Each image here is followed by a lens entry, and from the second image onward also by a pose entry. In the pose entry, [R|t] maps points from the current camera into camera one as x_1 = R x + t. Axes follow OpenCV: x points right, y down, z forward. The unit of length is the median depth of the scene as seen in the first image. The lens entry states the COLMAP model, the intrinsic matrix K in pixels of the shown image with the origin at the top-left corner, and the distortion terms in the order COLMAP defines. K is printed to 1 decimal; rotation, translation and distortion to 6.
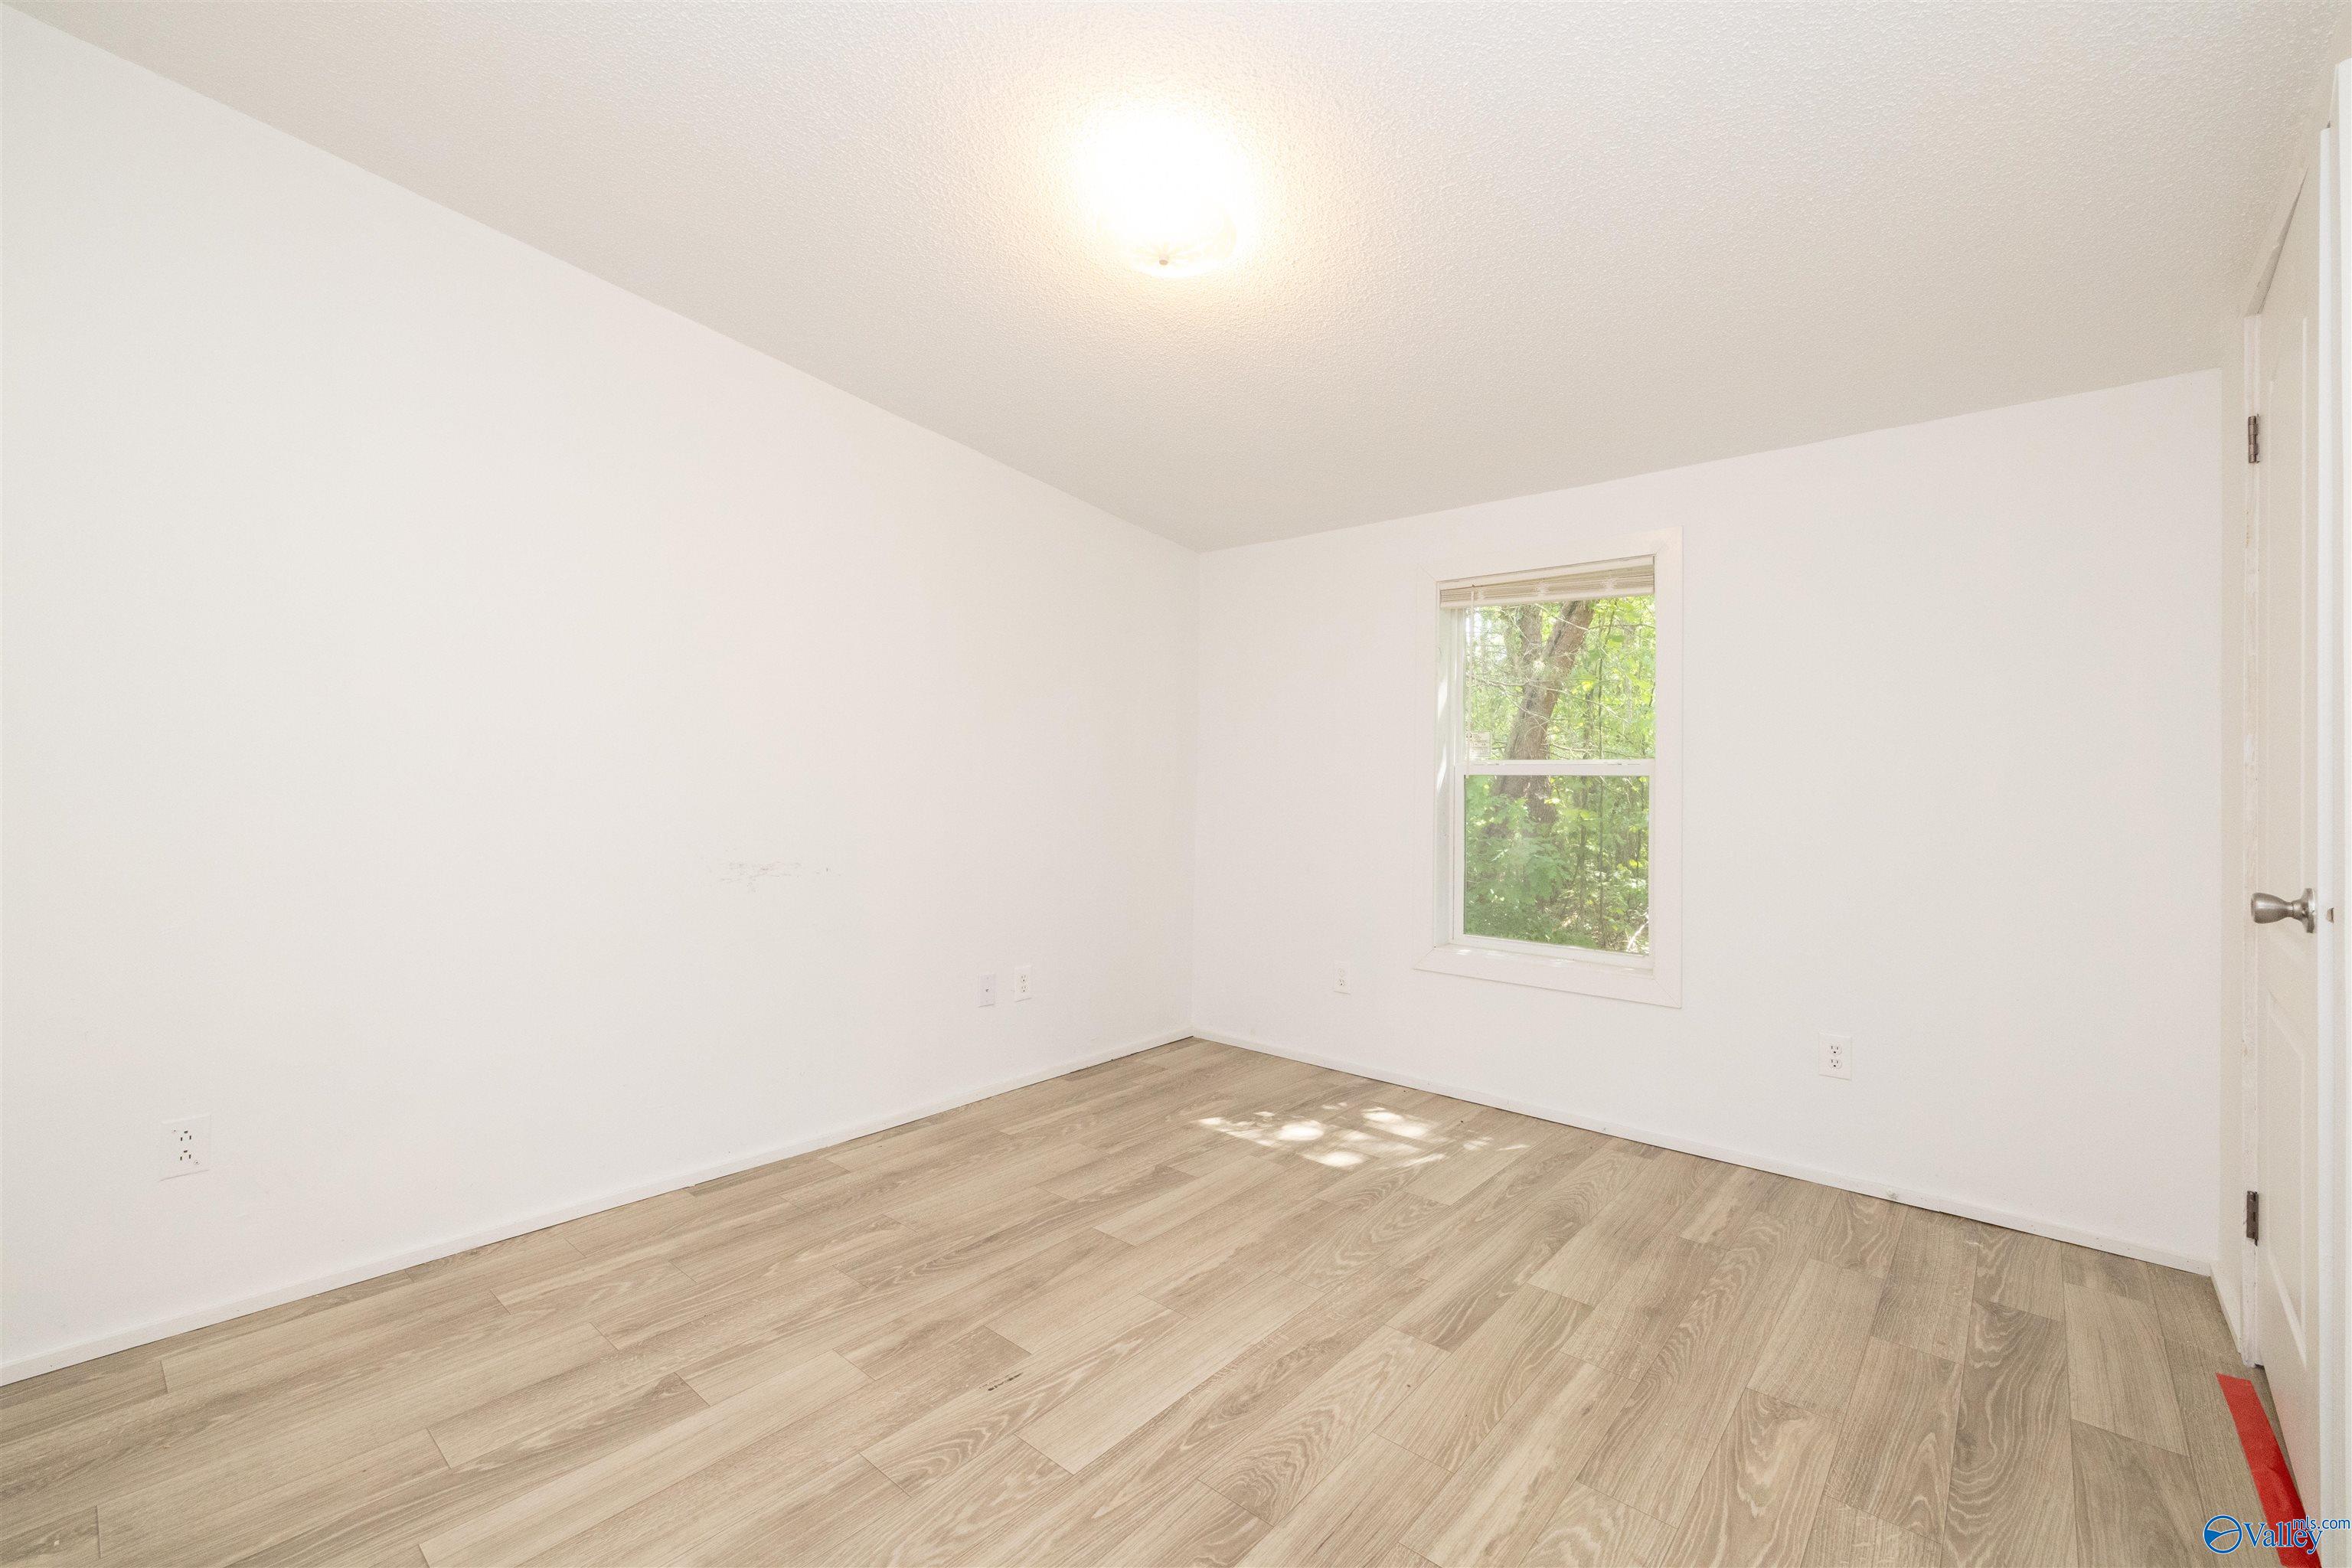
lens RADIAL K [[992.7, 0, 1170.3], [0, 992.7, 765.4], [0, 0, 1]] dist [-0.000146, 0.000419]
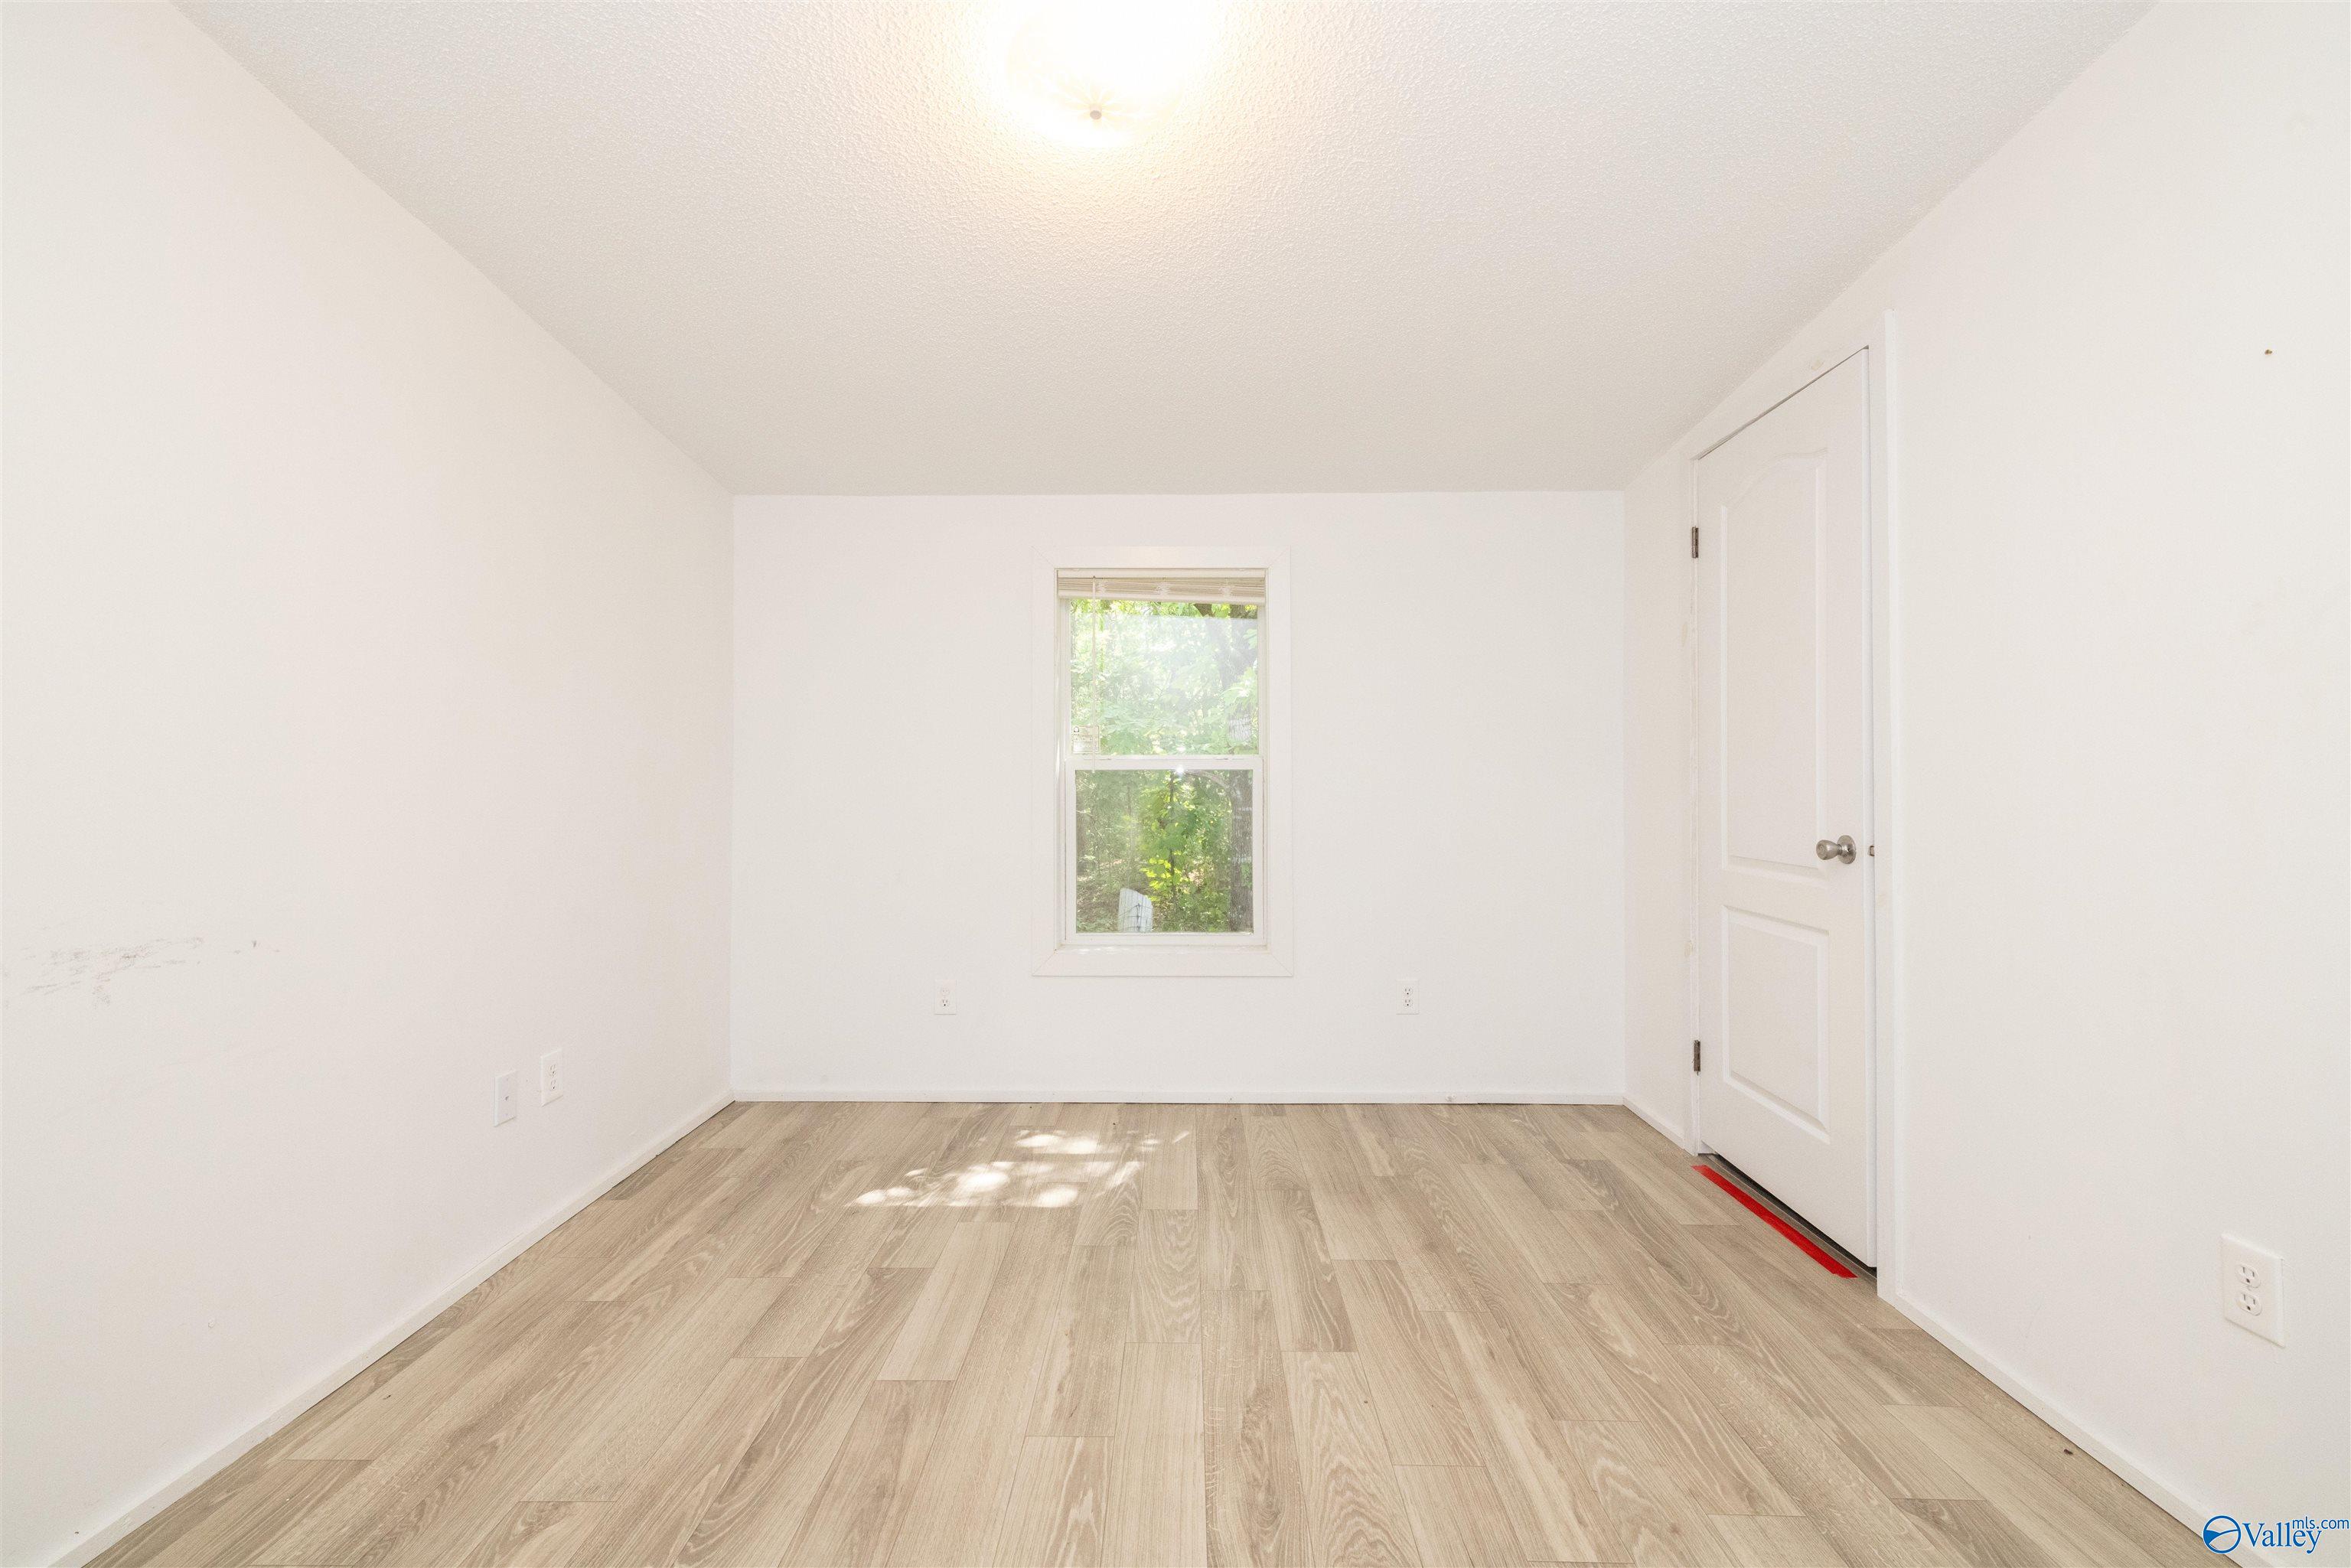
lens RADIAL K [[986.7, 0, 1178.0], [0, 986.7, 771.6], [0, 0, 1]] dist [0.001636, -0.000065]
pose [[0.758437, -0.005777, 0.651720, -0.441970], [0.000946, 0.999969, 0.007763, 0.006464], [-0.651745, -0.005271, 0.758420, 0.339878]]
